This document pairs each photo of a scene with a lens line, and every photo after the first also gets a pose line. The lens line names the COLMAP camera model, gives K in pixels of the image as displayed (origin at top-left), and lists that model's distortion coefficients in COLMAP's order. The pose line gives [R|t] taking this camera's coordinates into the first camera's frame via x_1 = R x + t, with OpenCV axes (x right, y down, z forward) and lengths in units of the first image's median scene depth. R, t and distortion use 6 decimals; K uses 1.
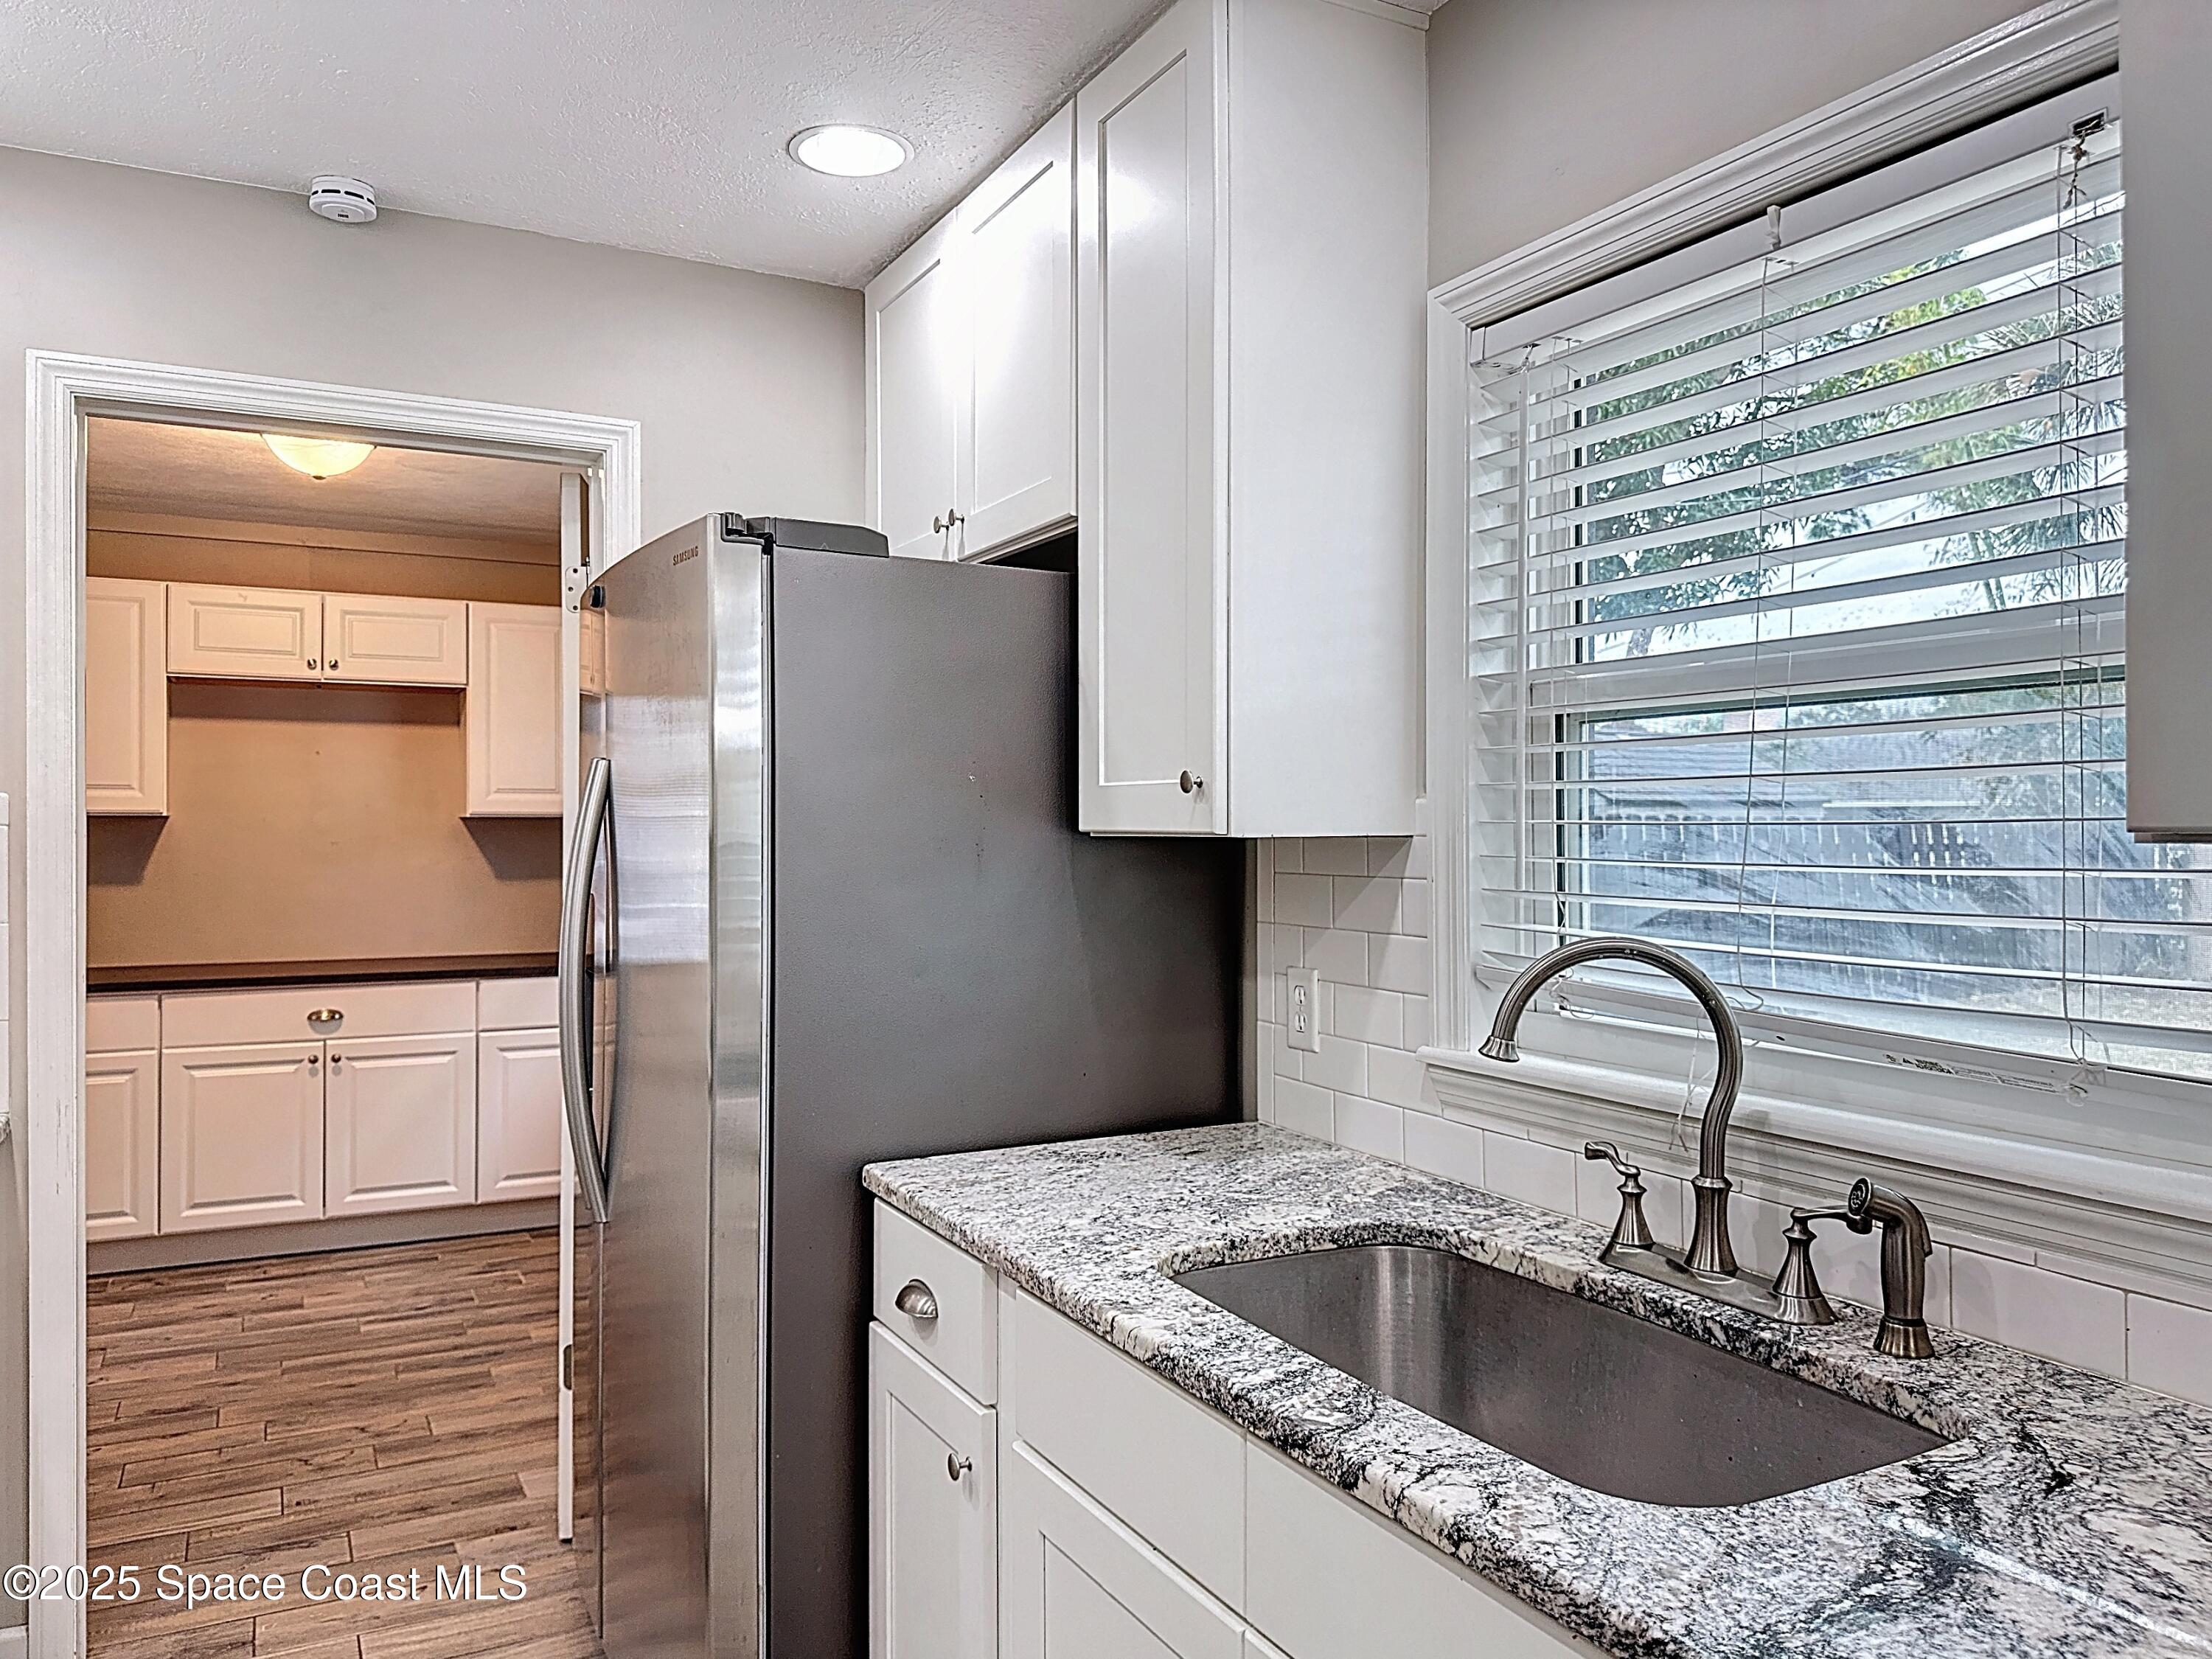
lens RADIAL K [[1675.1, 0, 1106.0], [0, 1675.1, 829.5], [0, 0, 1]] dist [0.061046, -0.053159]
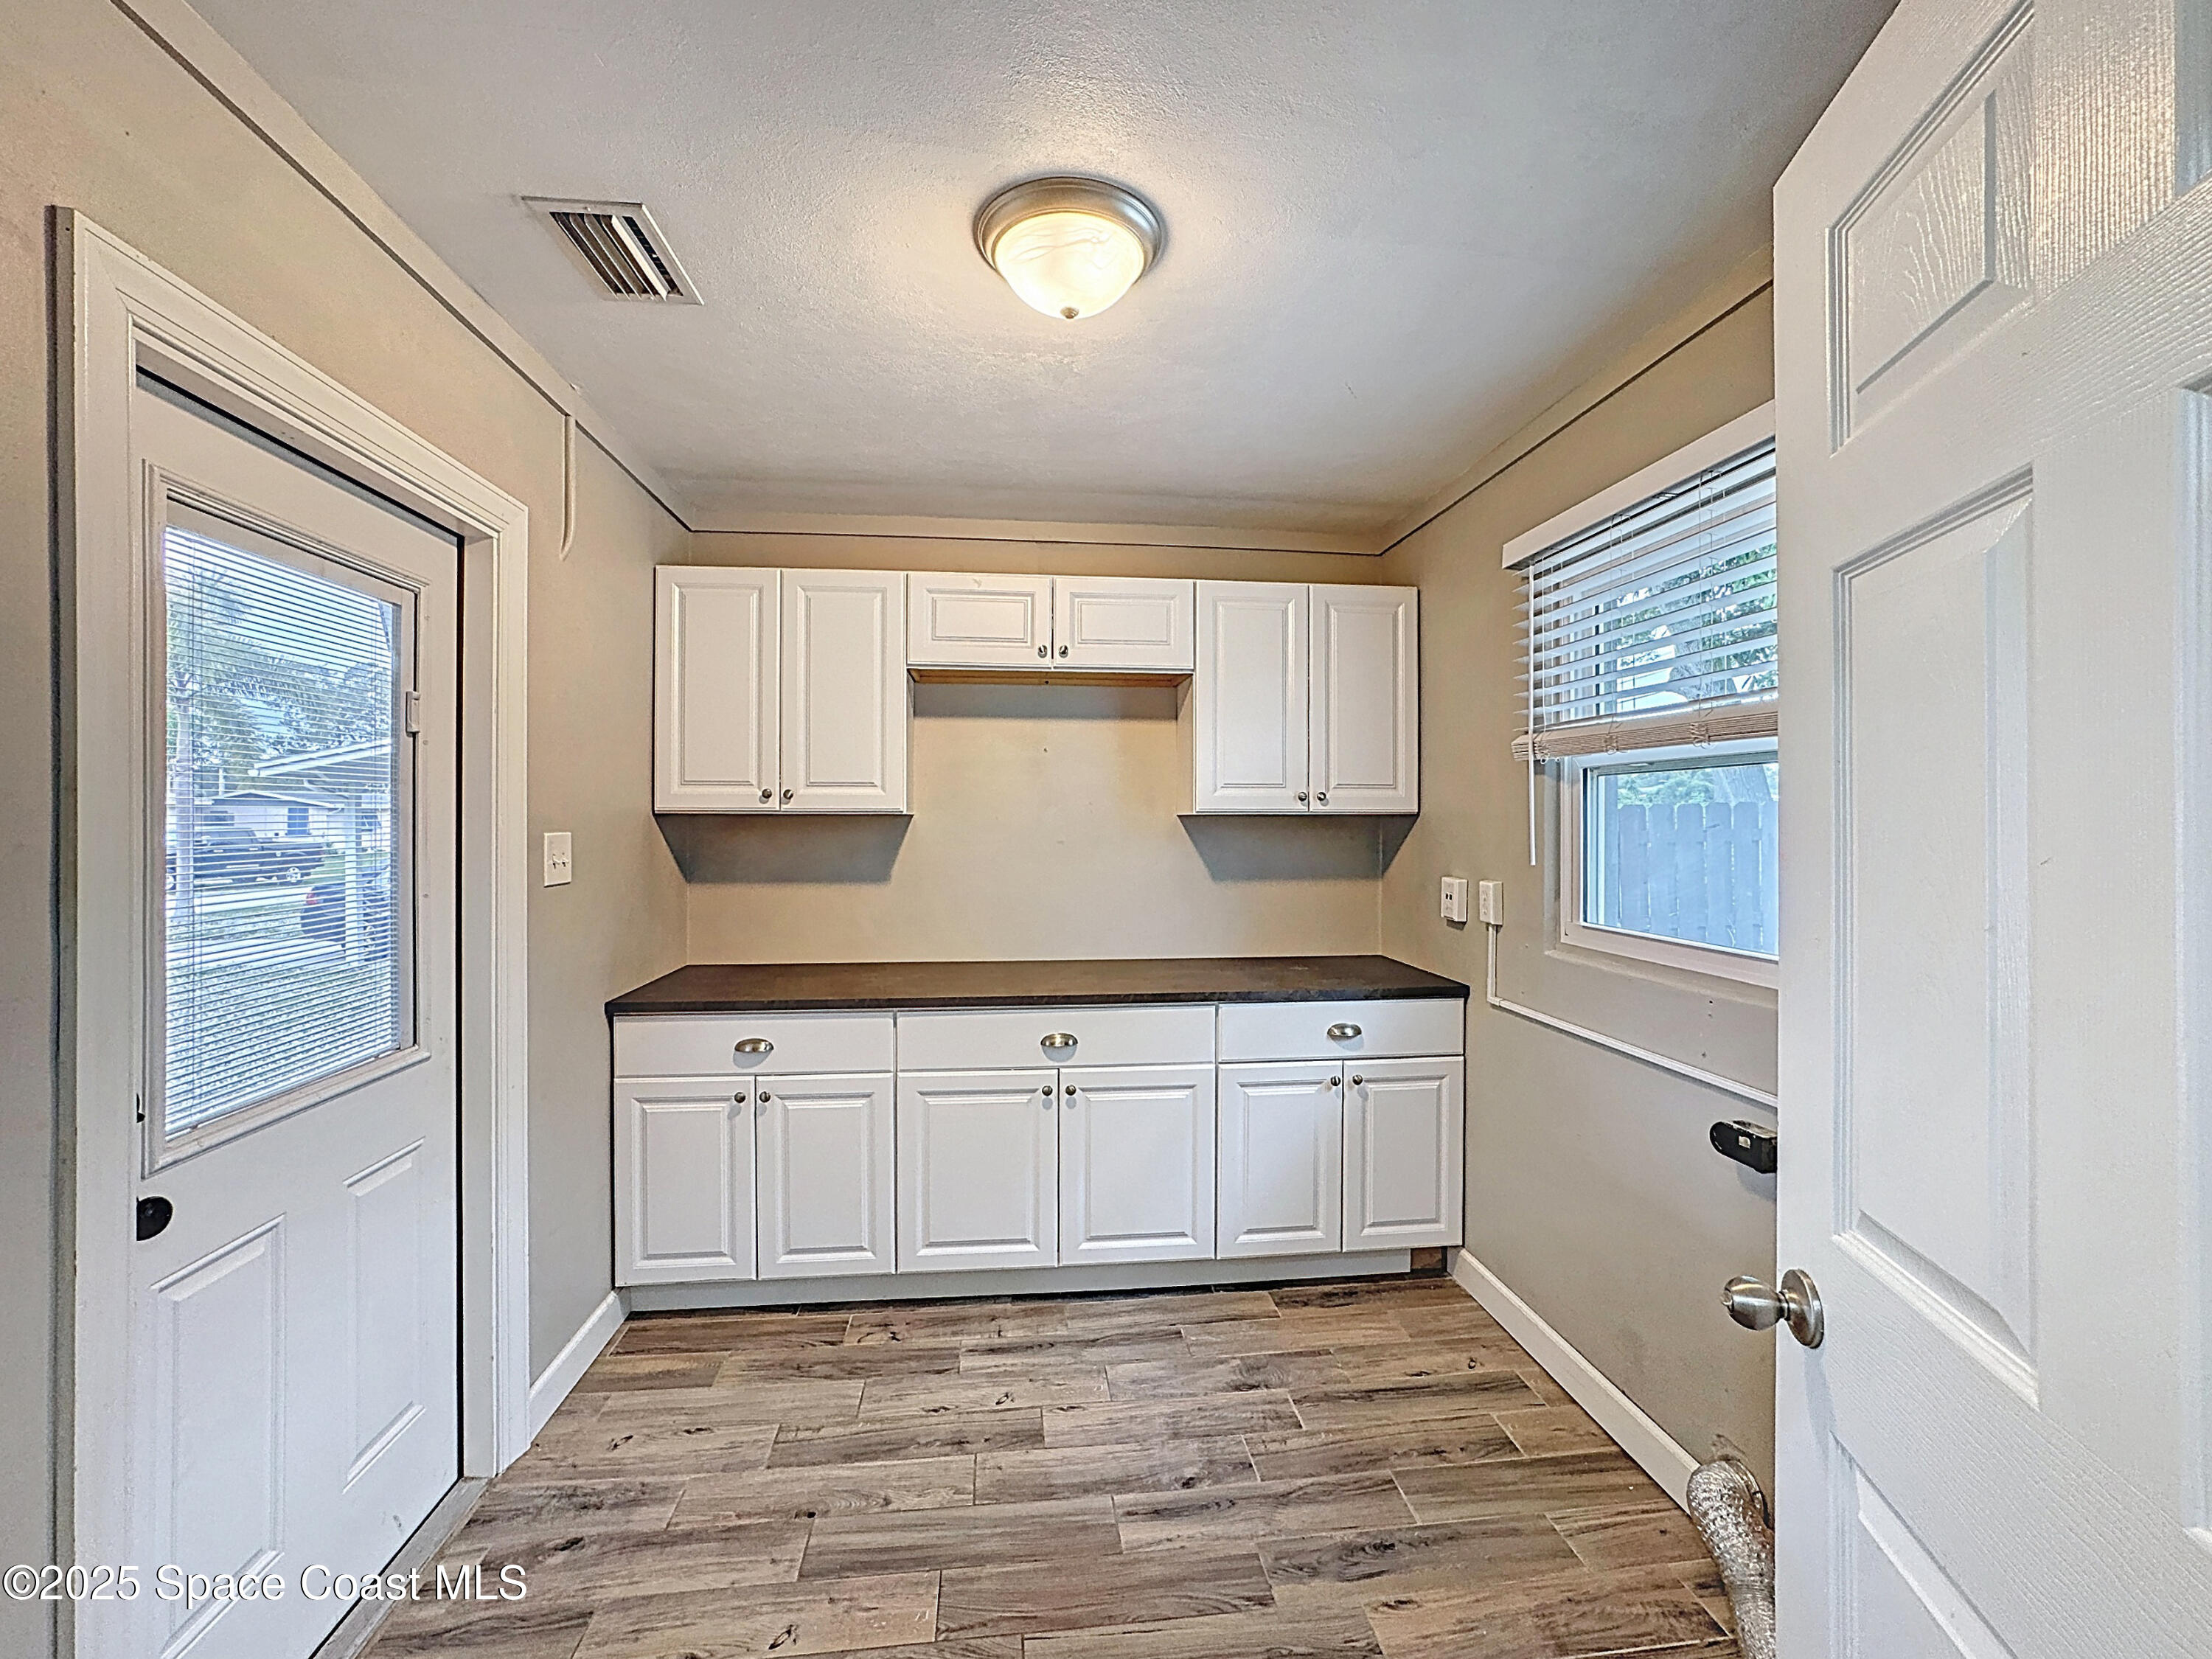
lens RADIAL K [[900.7, 0, 1090.7], [0, 900.7, 825.2], [0, 0, 1]] dist [0.000541, 0.000446]
pose [[0.936771, -0.000691, -0.349943, -0.278917], [0.000451, 1.000000, -0.000769, -0.001487], [0.349944, 0.000563, 0.936771, 0.561786]]
